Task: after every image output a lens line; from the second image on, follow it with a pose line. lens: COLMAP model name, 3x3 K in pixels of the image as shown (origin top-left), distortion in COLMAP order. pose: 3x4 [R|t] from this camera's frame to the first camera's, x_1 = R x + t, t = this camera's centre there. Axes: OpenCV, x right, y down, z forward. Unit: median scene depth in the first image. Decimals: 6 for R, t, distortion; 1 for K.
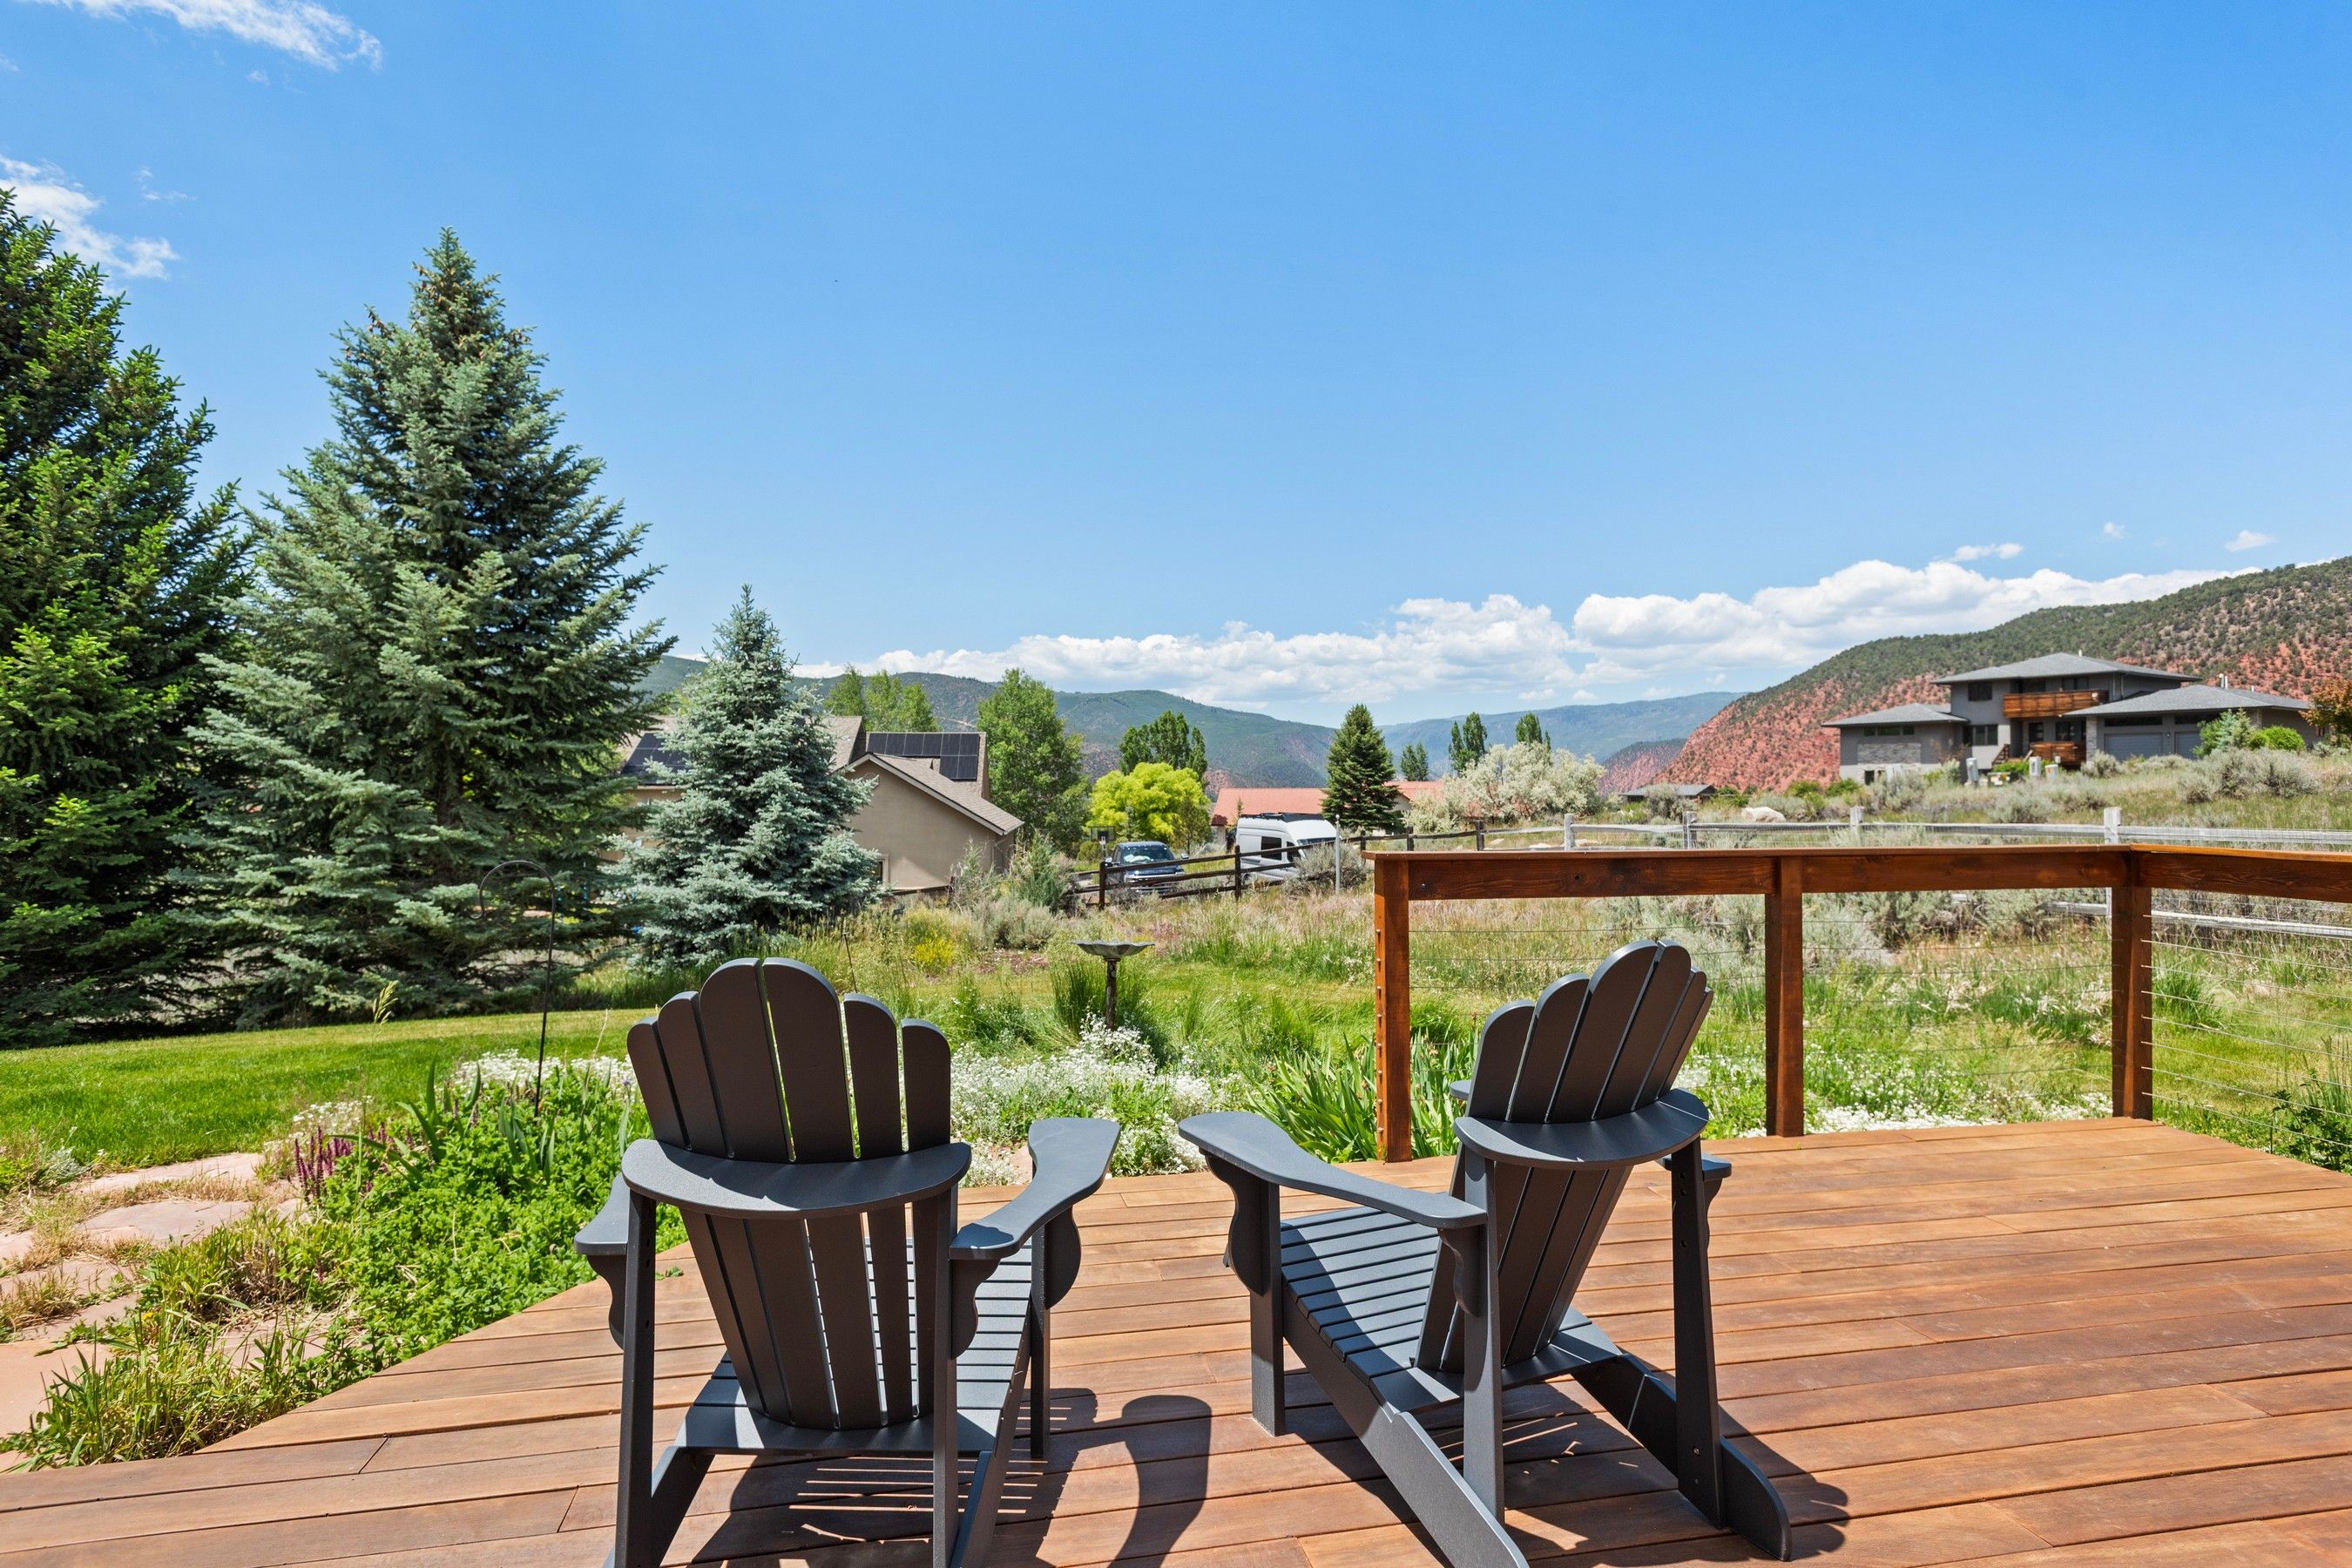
lens RADIAL K [[1313.0, 0, 1165.3], [0, 1313.0, 782.1], [0, 0, 1]] dist [0.010746, -0.001385]
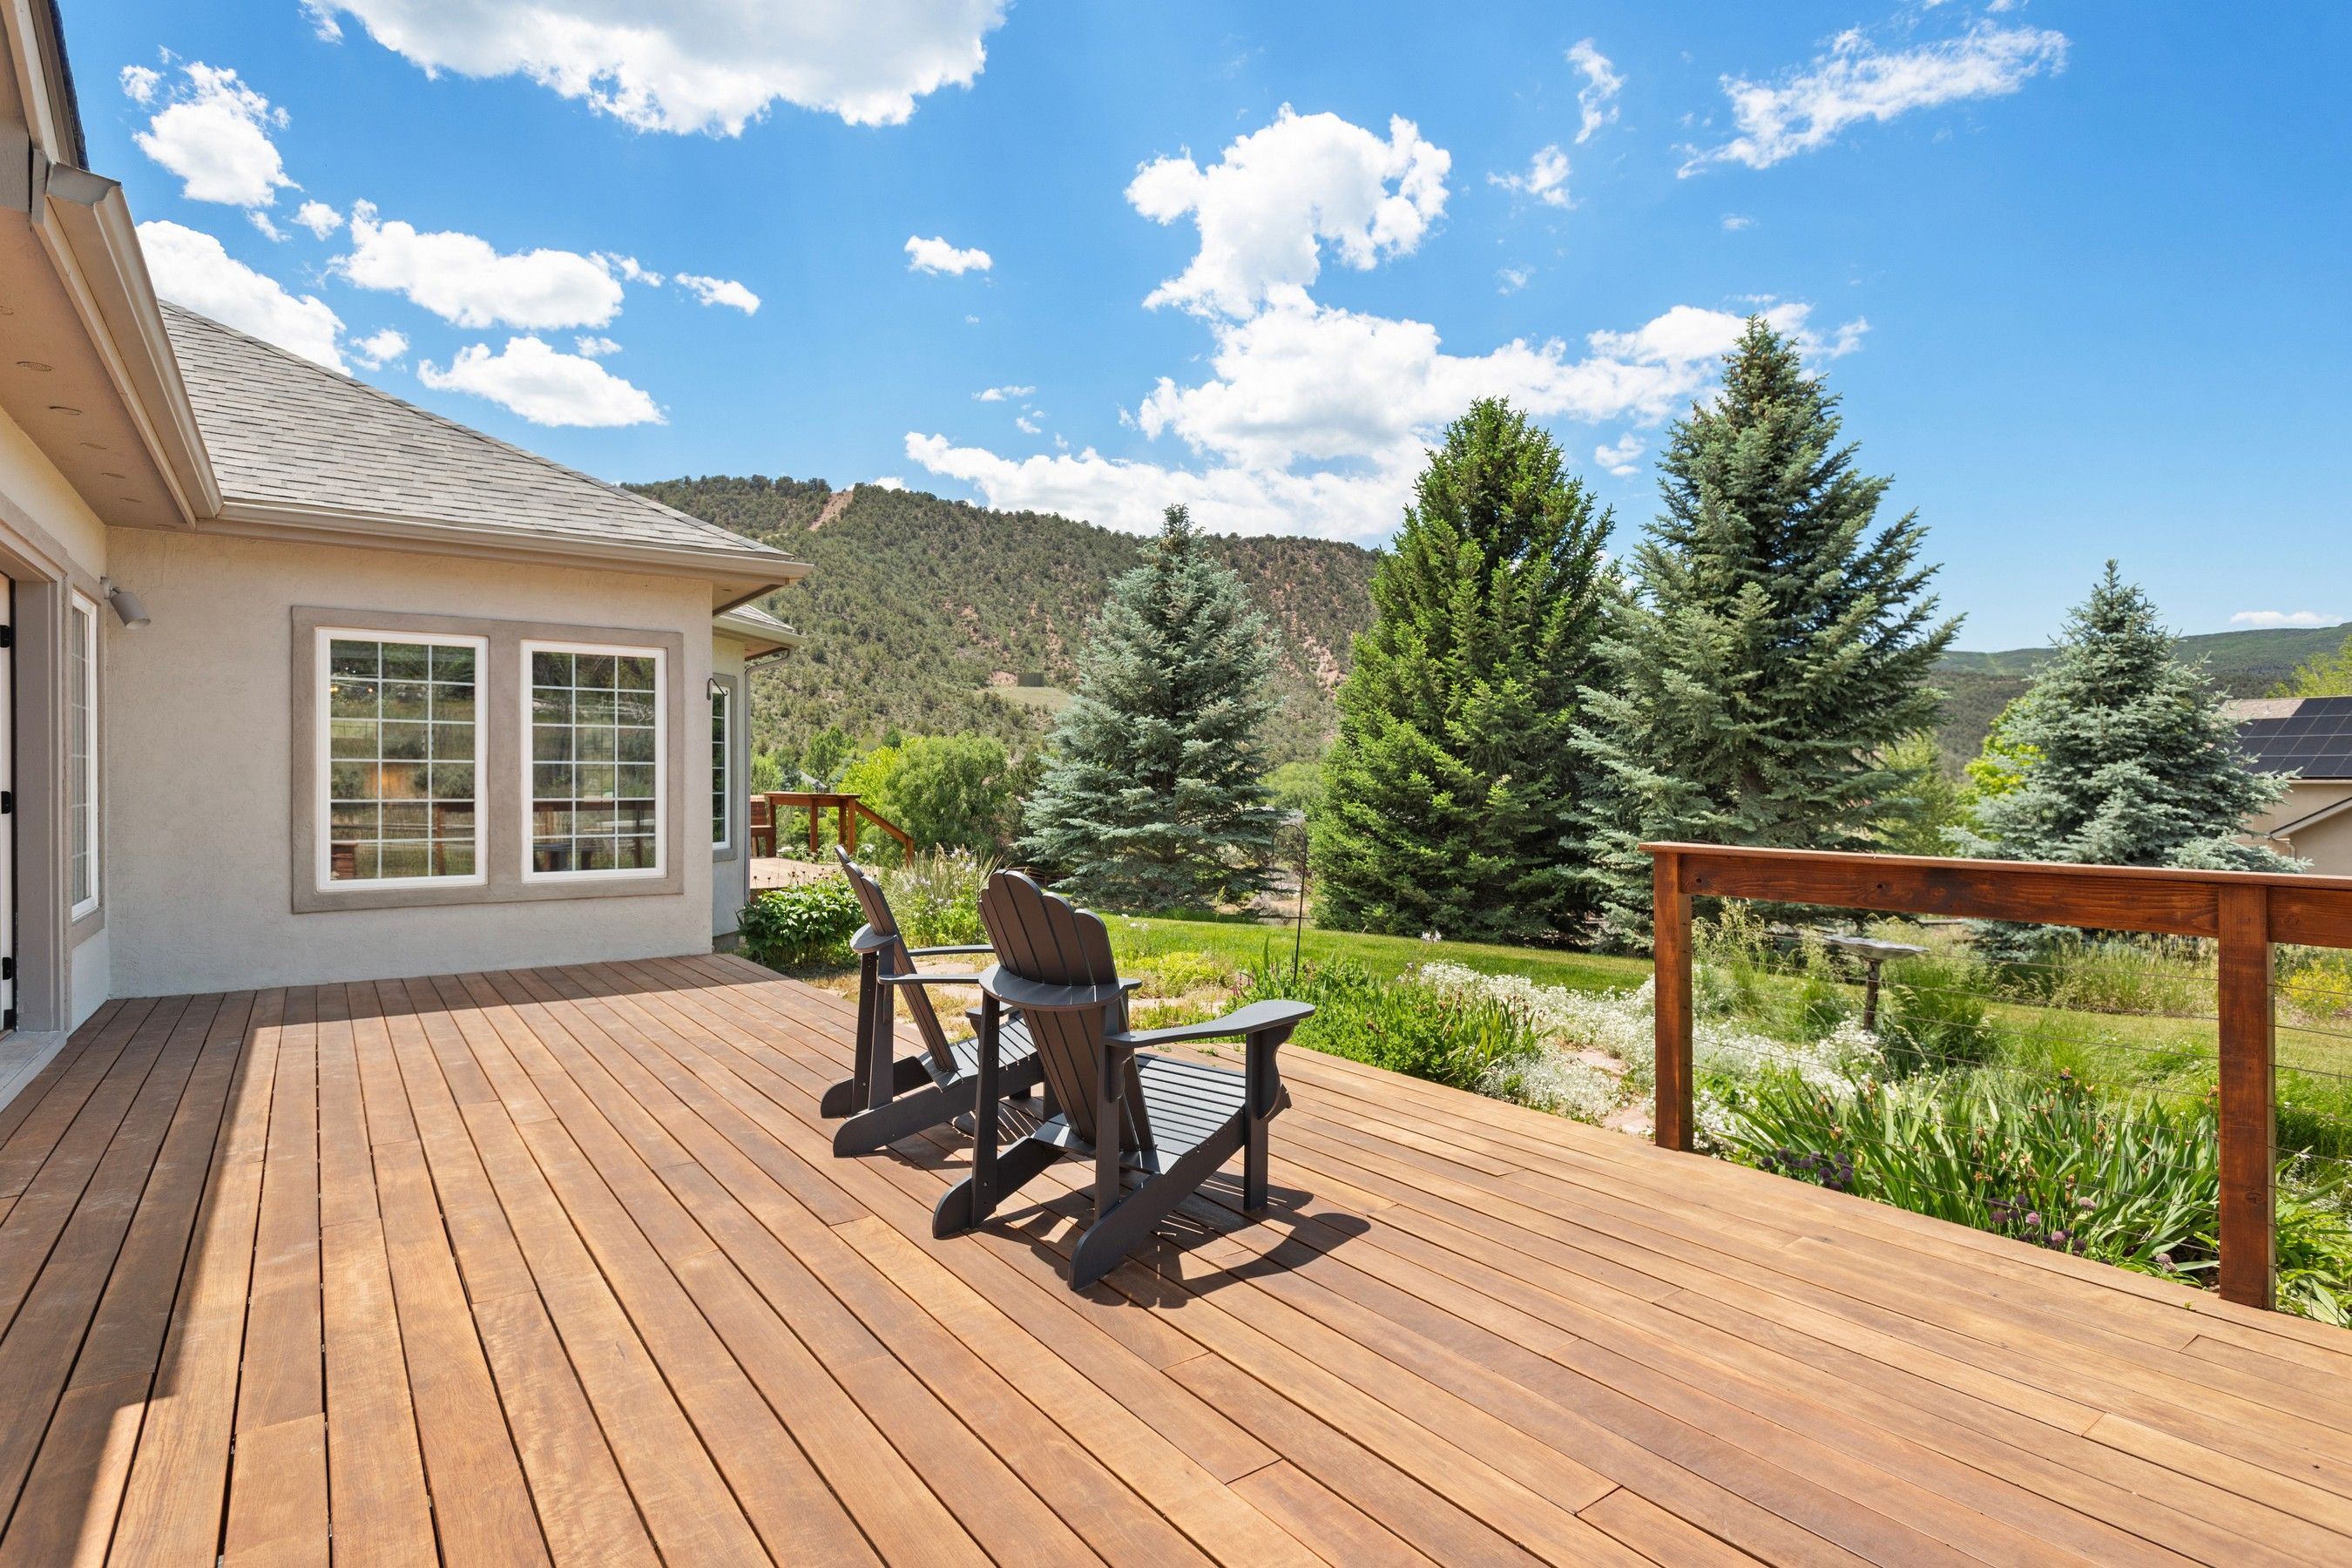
lens RADIAL K [[1215.2, 0, 1189.4], [0, 1215.2, 785.9], [0, 0, 1]] dist [0.018052, -0.000318]
pose [[0.407325, 0.005663, -0.913266, 0.212647], [0.002661, 0.999969, 0.007387, -0.000485], [0.913279, -0.005439, 0.407298, 0.064882]]
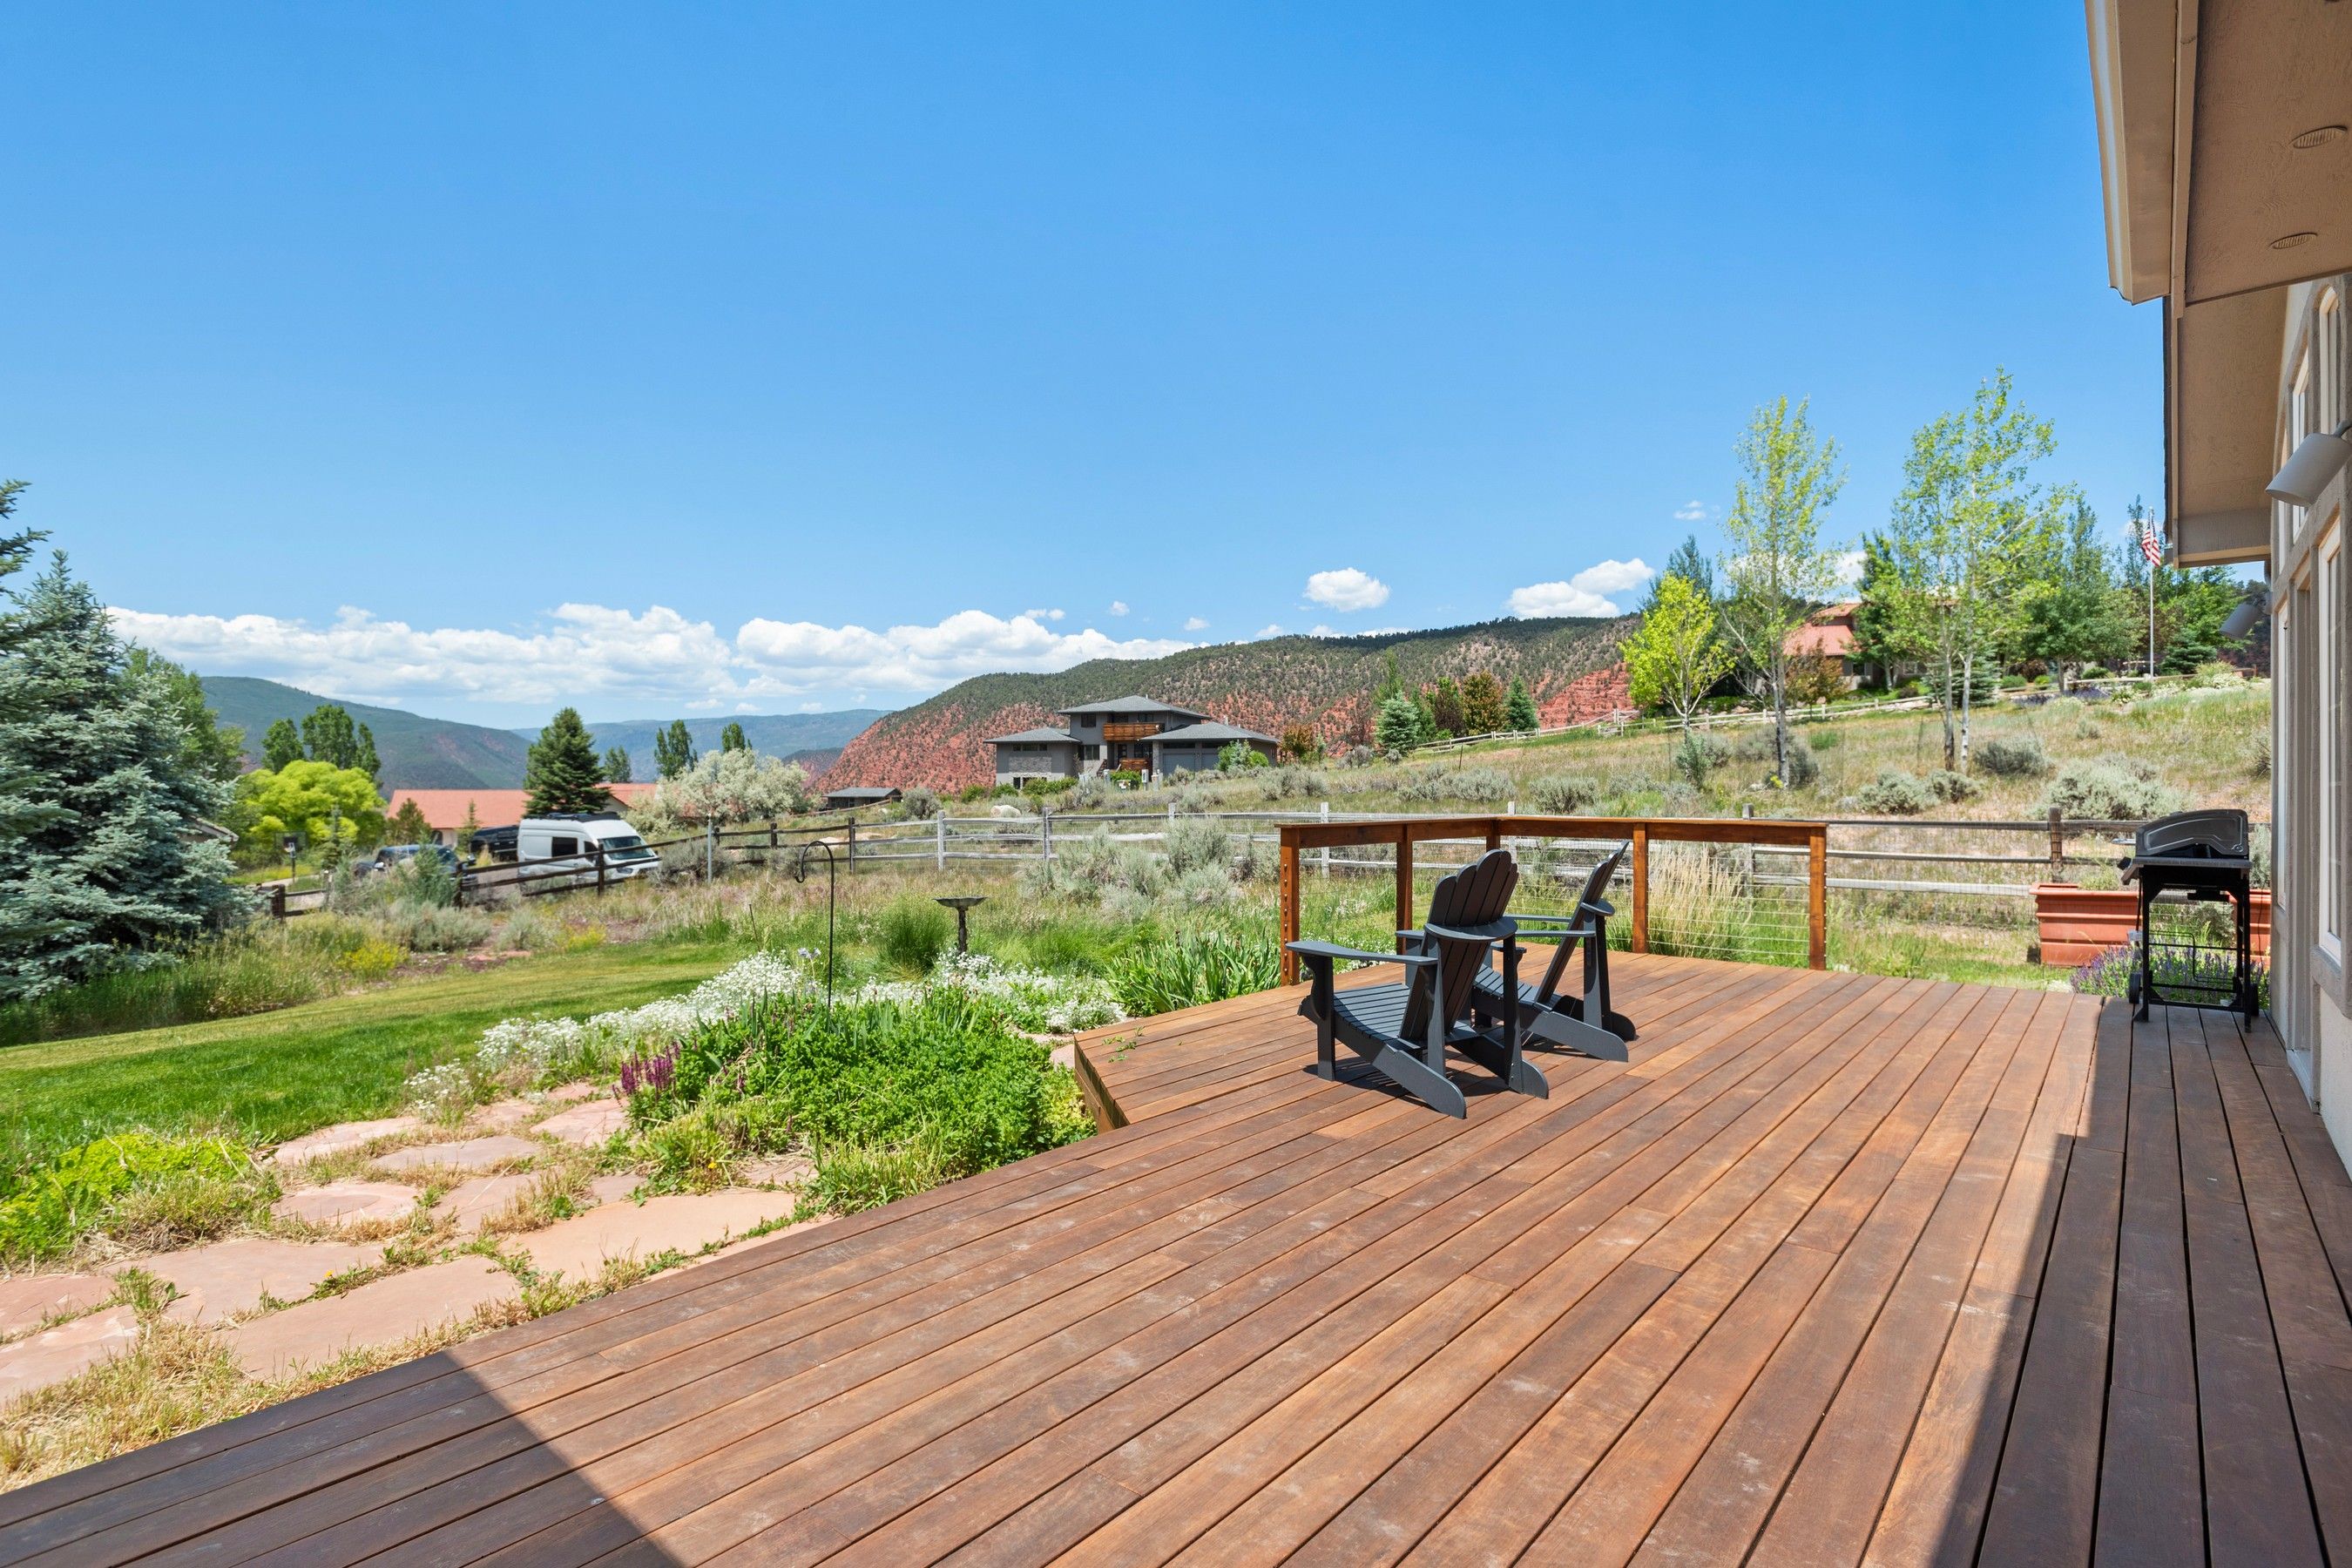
lens RADIAL K [[1162.6, 0, 1187.5], [0, 1162.6, 785.8], [0, 0, 1]] dist [0.002631, -0.000305]
pose [[0.784893, 0.004744, 0.619613, -0.221025], [-0.005139, 0.999986, -0.001146, 0.000096], [-0.619610, -0.002284, 0.784907, -0.051577]]
